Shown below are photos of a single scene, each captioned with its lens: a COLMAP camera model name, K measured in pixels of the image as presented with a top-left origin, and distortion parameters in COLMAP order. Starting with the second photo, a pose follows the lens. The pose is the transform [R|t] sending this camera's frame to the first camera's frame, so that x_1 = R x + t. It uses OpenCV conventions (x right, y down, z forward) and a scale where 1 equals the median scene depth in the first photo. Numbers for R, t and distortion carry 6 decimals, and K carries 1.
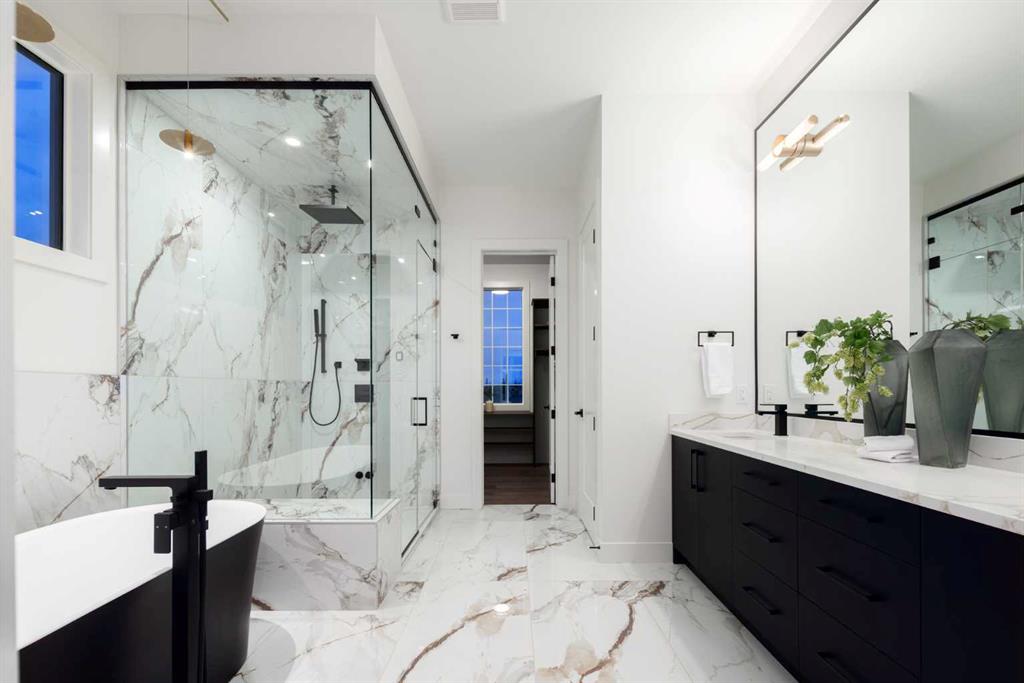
lens RADIAL K [[440.8, 0, 513.7], [0, 440.8, 388.9], [0, 0, 1]] dist [0.008442, -0.003561]
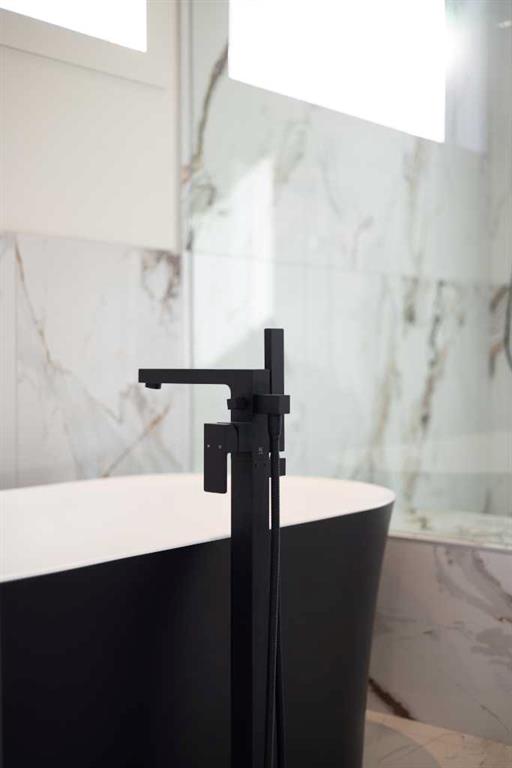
lens RADIAL K [[1099.9, 0, 257.5], [0, 1099.9, 384.3], [0, 0, 1]] dist [-0.013400, 0.000000]
pose [[0.776664, 0.014399, -0.629751, 0.060052], [-0.000918, 0.999764, 0.021727, 0.085608], [0.629915, -0.016296, 0.776493, -0.027814]]
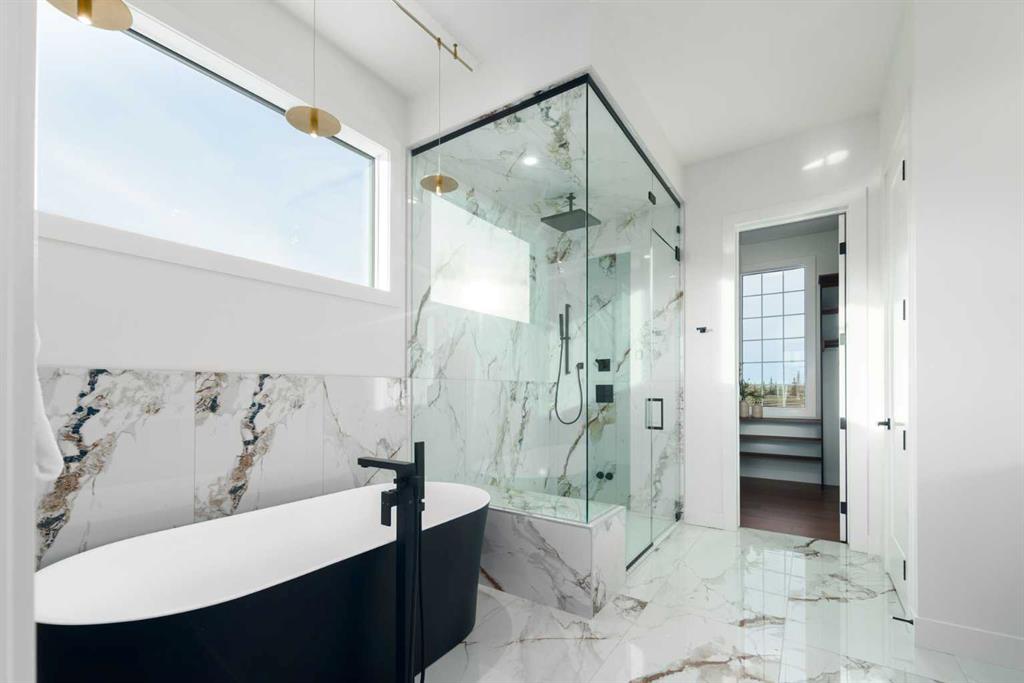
lens RADIAL K [[440.8, 0, 512.2], [0, 440.8, 386.6], [0, 0, 1]] dist [0.008442, -0.003561]
pose [[0.827779, -0.000936, -0.561054, 0.069886], [-0.002623, 0.999981, -0.005539, -0.000128], [0.561049, 0.006057, 0.827761, 0.084074]]
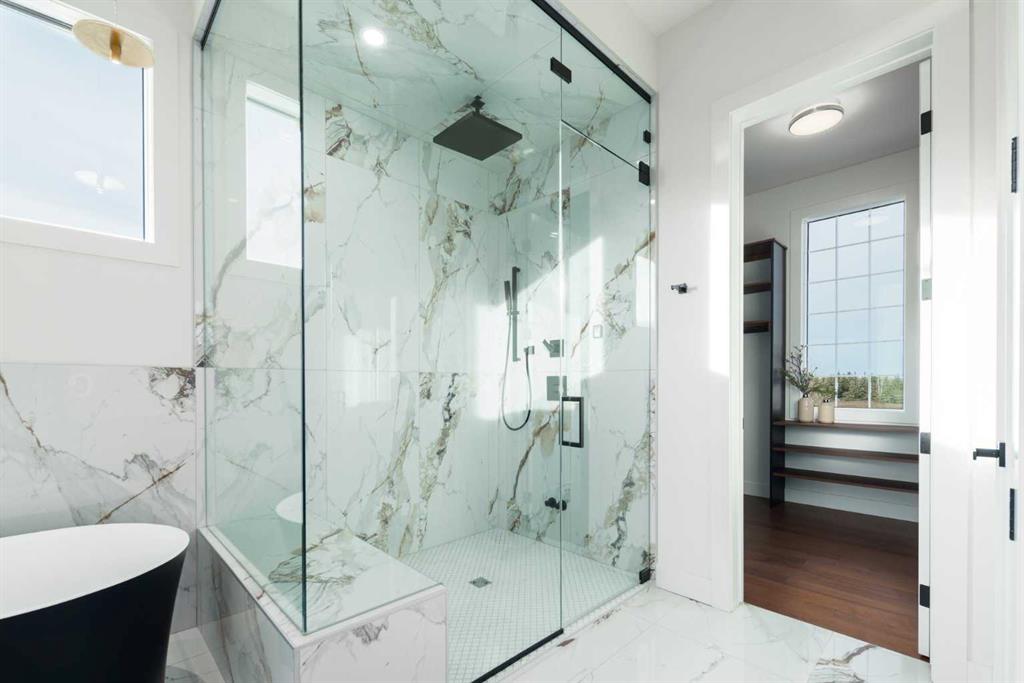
lens RADIAL K [[440.8, 0, 519.3], [0, 440.8, 386.8], [0, 0, 1]] dist [0.008442, -0.003561]
pose [[0.702010, 0.004495, -0.712152, 0.179588], [0.000704, 0.999975, 0.007006, 0.002038], [0.712166, -0.005420, 0.701990, 0.662406]]
